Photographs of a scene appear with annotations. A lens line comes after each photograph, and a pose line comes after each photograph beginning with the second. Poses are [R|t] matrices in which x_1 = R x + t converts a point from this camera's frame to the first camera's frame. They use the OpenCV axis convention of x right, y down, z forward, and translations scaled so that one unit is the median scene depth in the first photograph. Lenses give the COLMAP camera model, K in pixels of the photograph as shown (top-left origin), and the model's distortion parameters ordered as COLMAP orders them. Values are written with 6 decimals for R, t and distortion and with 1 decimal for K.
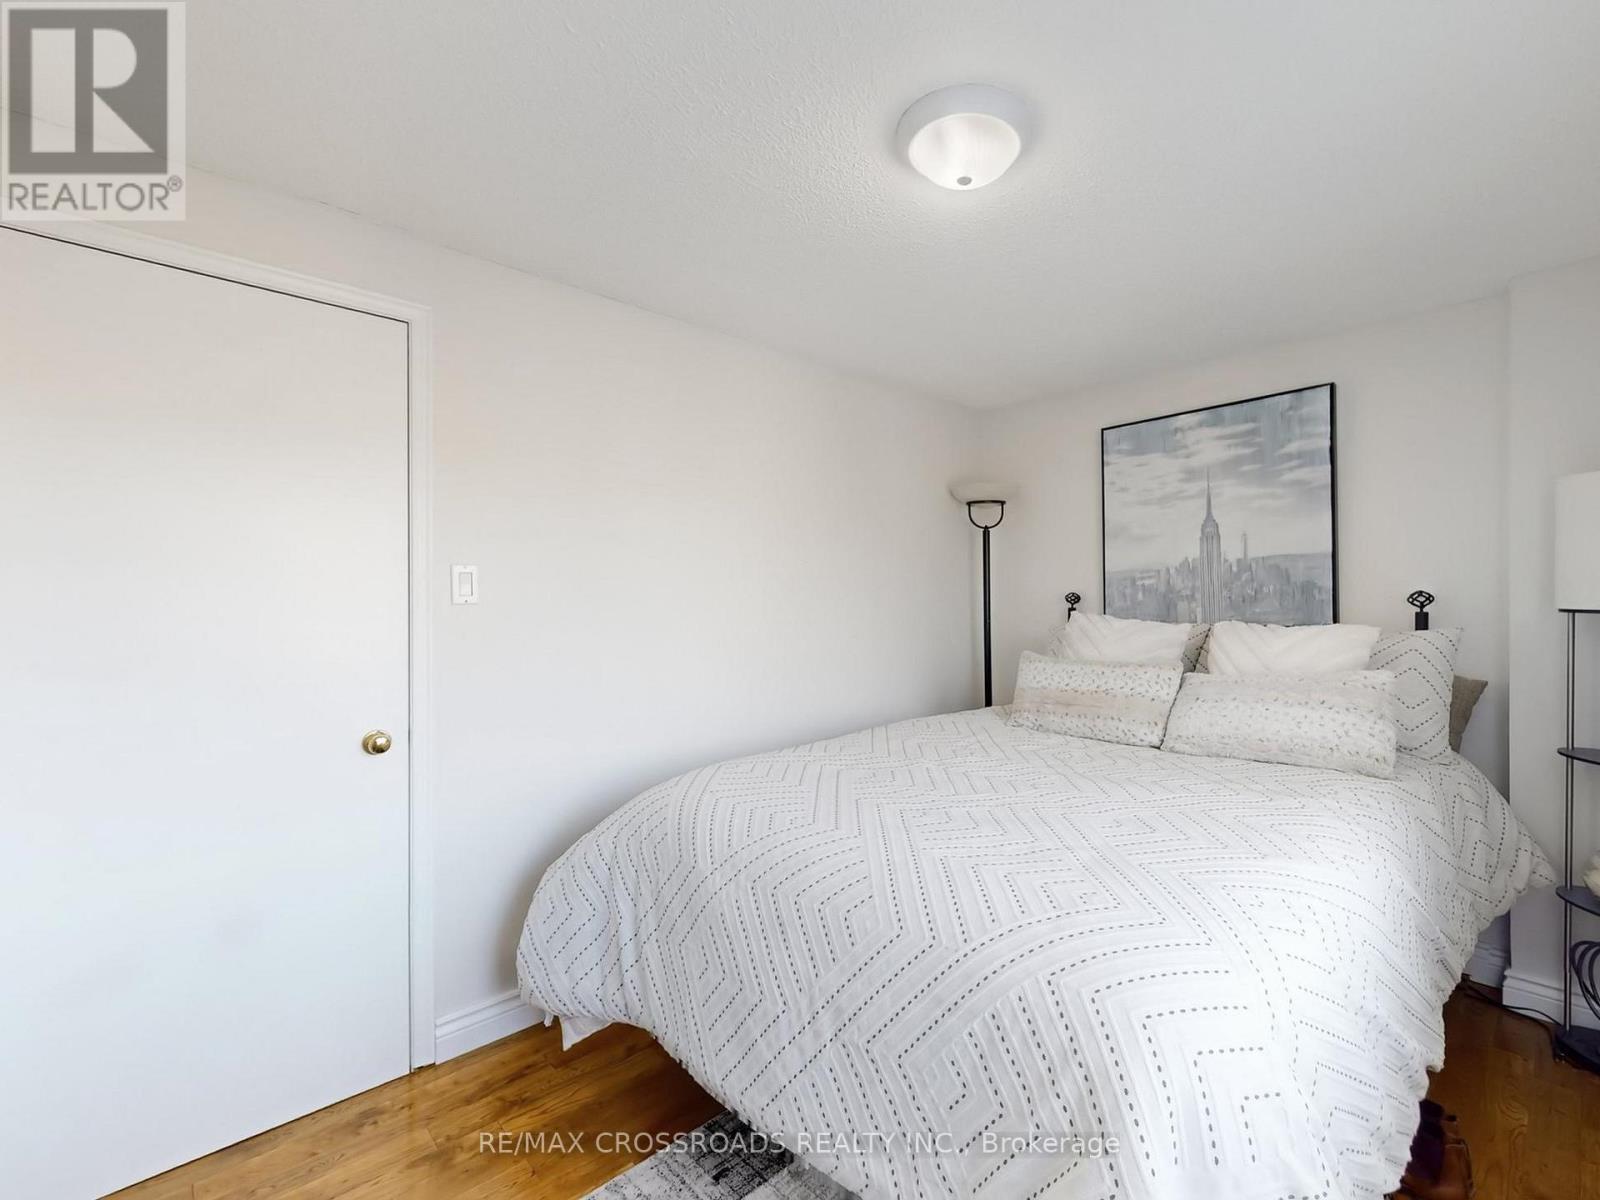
lens RADIAL K [[718.5, 0, 799.4], [0, 718.5, 602.2], [0, 0, 1]] dist [-0.010642, 0.001019]
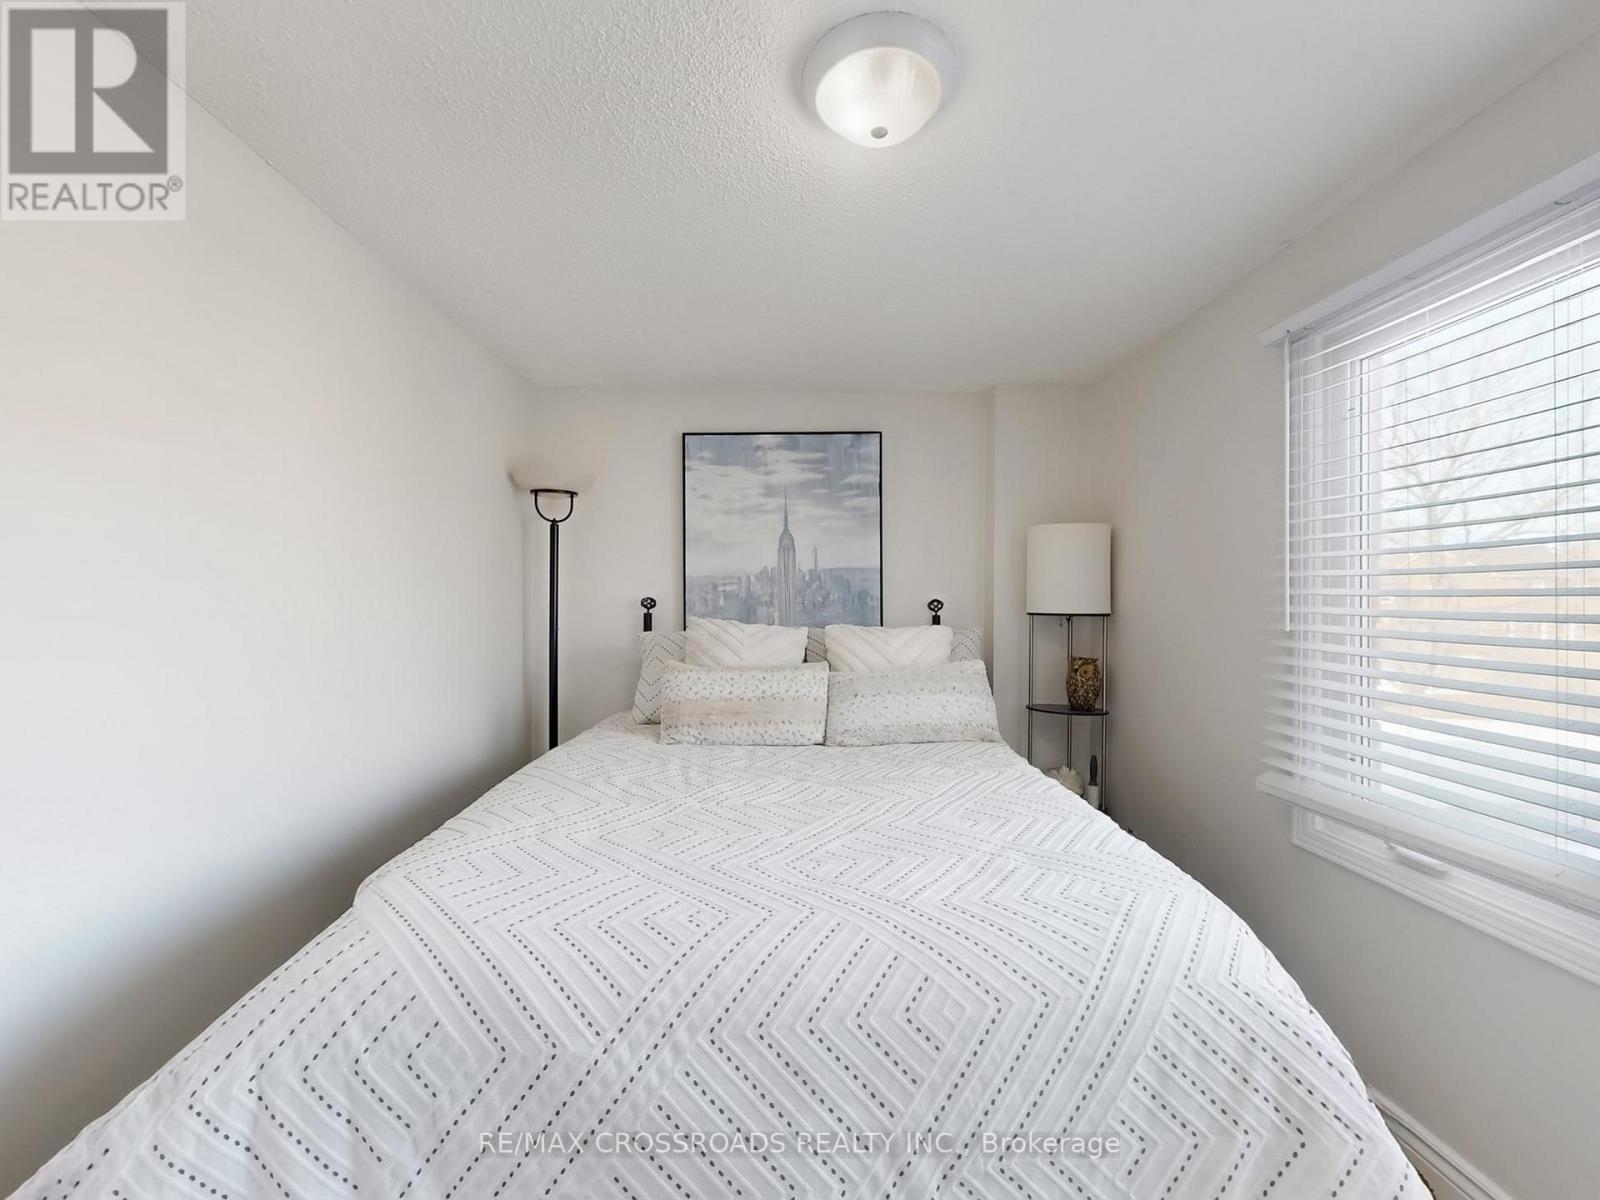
lens RADIAL K [[718.5, 0, 799.7], [0, 718.5, 602.0], [0, 0, 1]] dist [-0.010642, 0.001019]
pose [[0.644445, 0.006928, 0.764619, -0.290077], [-0.001886, 0.999970, -0.007471, -0.000065], [-0.764648, 0.003373, 0.644439, 0.288463]]
